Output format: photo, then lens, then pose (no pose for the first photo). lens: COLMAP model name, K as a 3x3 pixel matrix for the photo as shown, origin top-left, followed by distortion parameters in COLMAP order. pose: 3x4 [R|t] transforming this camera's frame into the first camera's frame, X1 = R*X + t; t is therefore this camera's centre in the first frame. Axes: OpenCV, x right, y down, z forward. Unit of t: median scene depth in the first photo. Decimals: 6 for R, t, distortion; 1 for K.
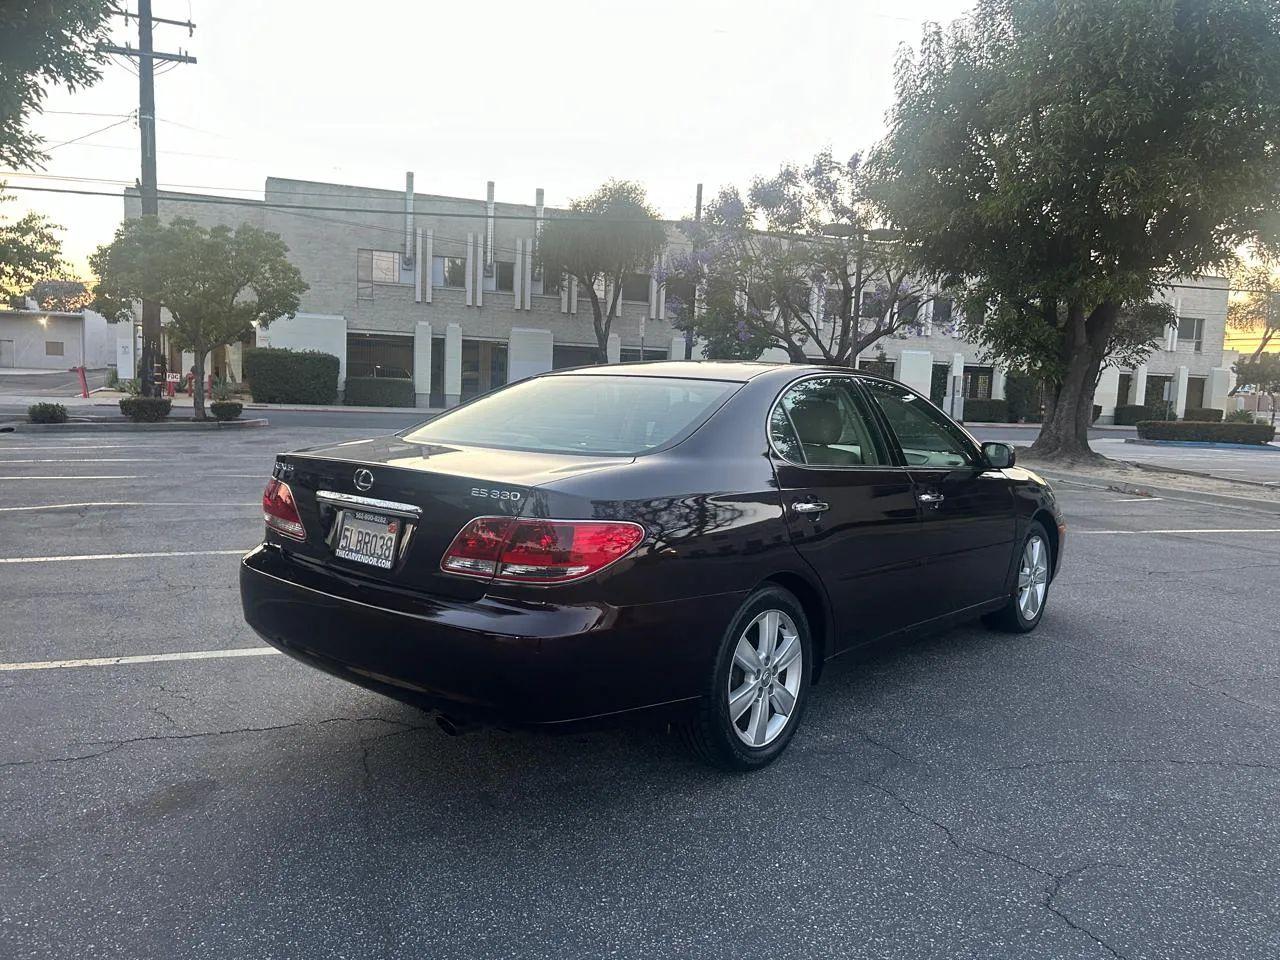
lens RADIAL K [[963.3, 0, 640.0], [0, 963.3, 480.0], [0, 0, 1]] dist [0.077458, -0.095668]
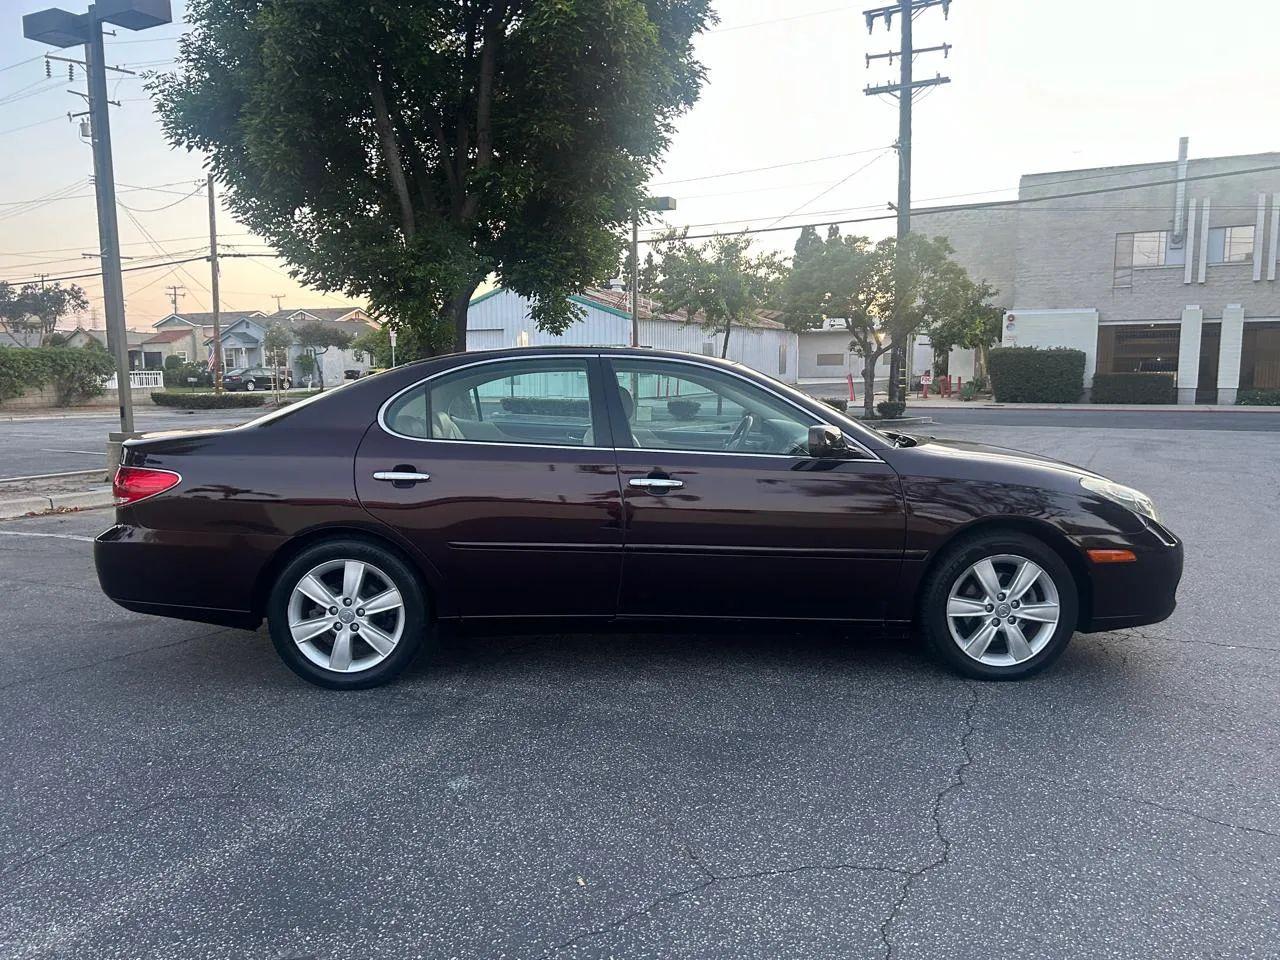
lens RADIAL K [[967.2, 0, 633.3], [0, 967.2, 483.4], [0, 0, 1]] dist [0.062367, -0.068996]
pose [[0.667193, 0.044797, -0.743537, 0.106886], [-0.043955, 0.998818, 0.020735, 0.000335], [0.743587, 0.018848, 0.668374, 0.040174]]
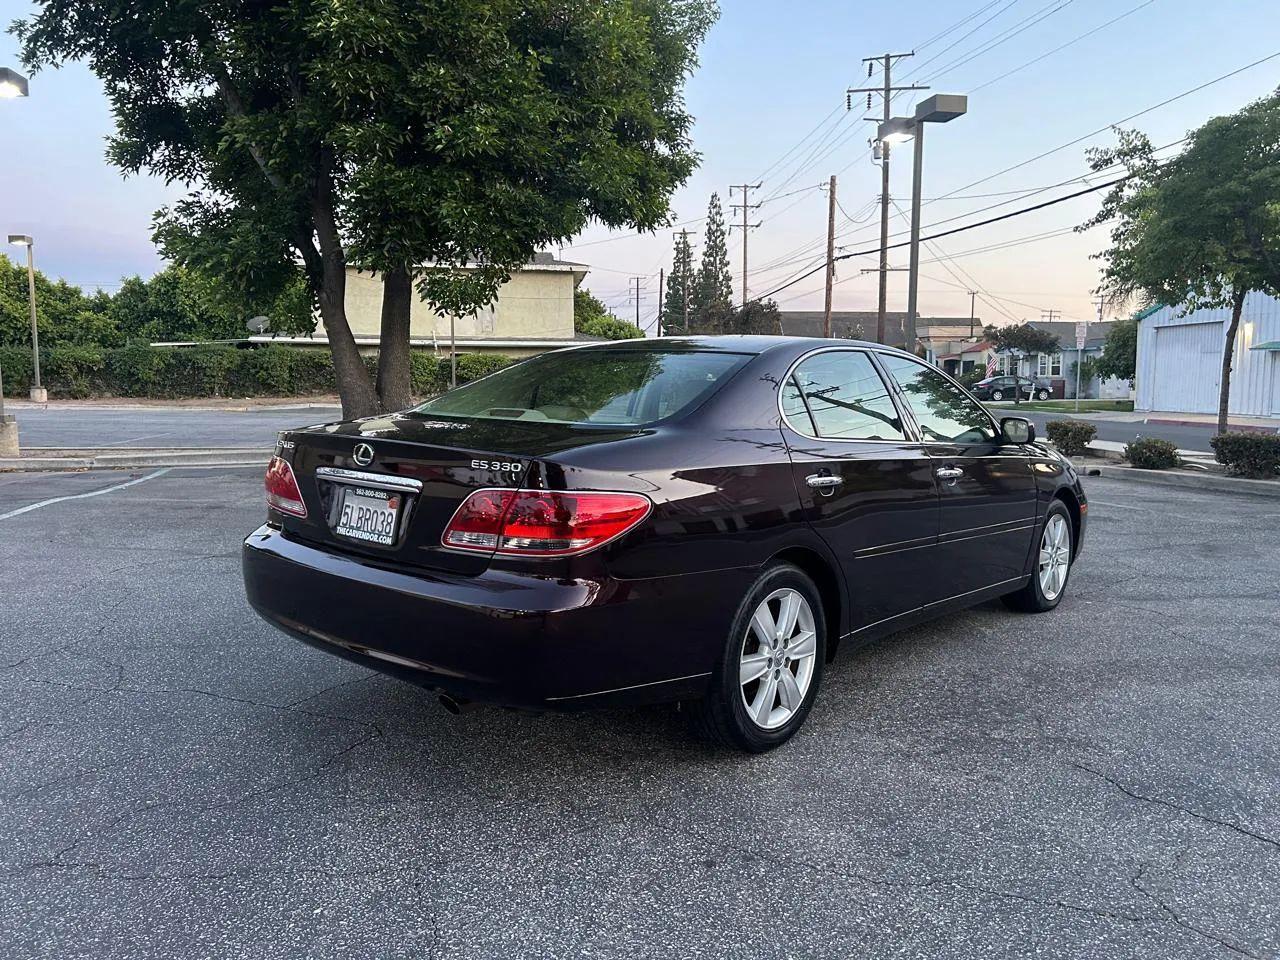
lens RADIAL K [[968.5, 0, 639.2], [0, 968.5, 468.1], [0, 0, 1]] dist [0.047989, -0.045094]
pose [[-0.236225, 0.047485, -0.970538, 0.066964], [-0.114840, 0.990441, 0.076410, -0.038033], [0.964888, 0.129507, -0.228513, 0.447253]]
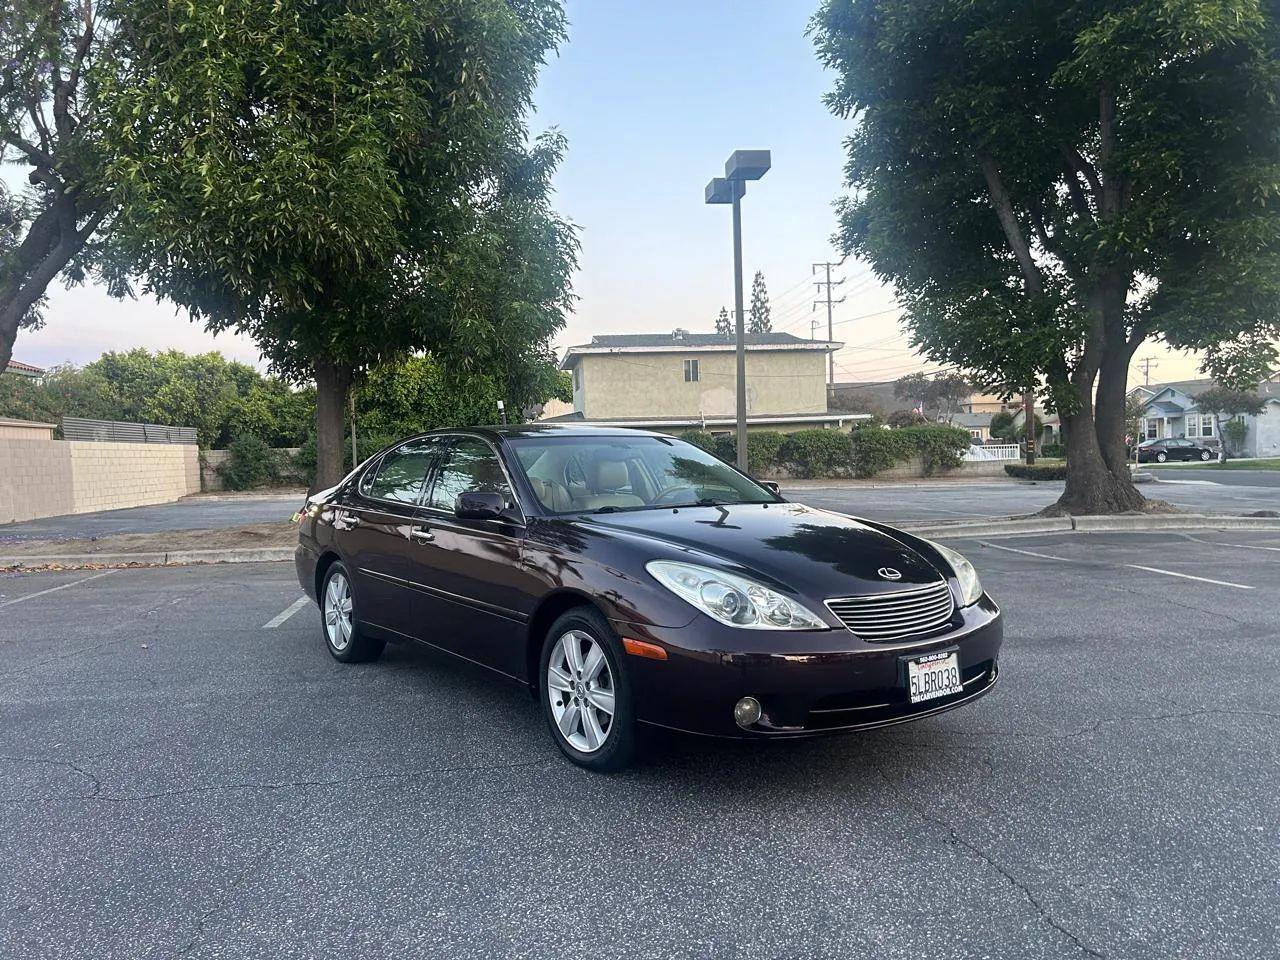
lens RADIAL K [[967.2, 0, 633.3], [0, 967.2, 483.4], [0, 0, 1]] dist [0.062367, -0.068996]
pose [[-0.218972, -0.006105, -0.975712, 0.152988], [-0.082769, 0.996492, 0.012340, -0.008523], [0.972214, 0.083461, -0.218710, 0.171317]]
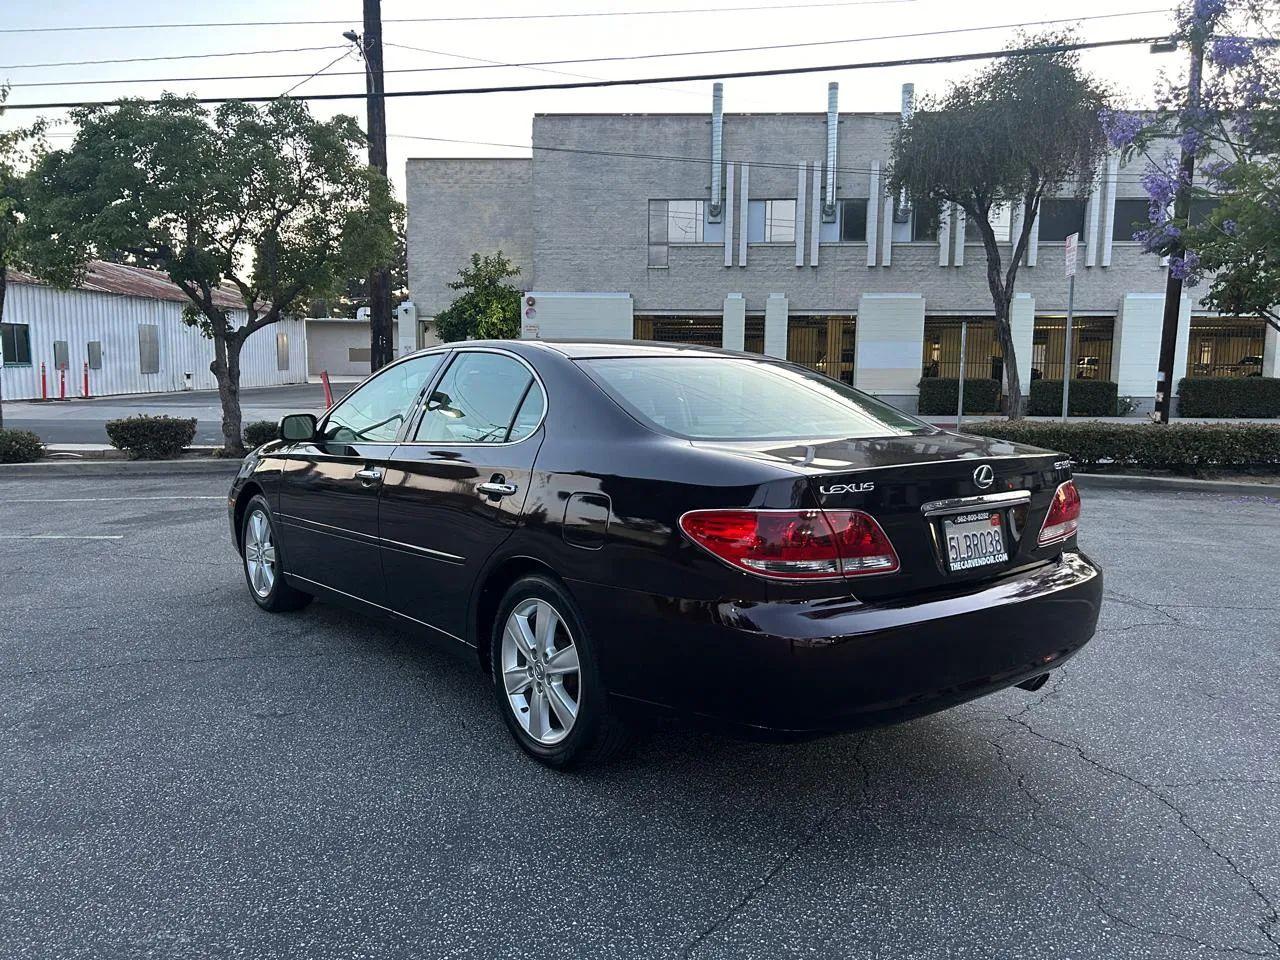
lens RADIAL K [[963.3, 0, 640.0], [0, 963.3, 480.0], [0, 0, 1]] dist [0.077458, -0.095668]
pose [[0.916581, 0.012575, -0.399651, -0.000348], [-0.010940, 0.999920, 0.006373, -0.030256], [0.399699, -0.001469, 0.916645, 0.326217]]
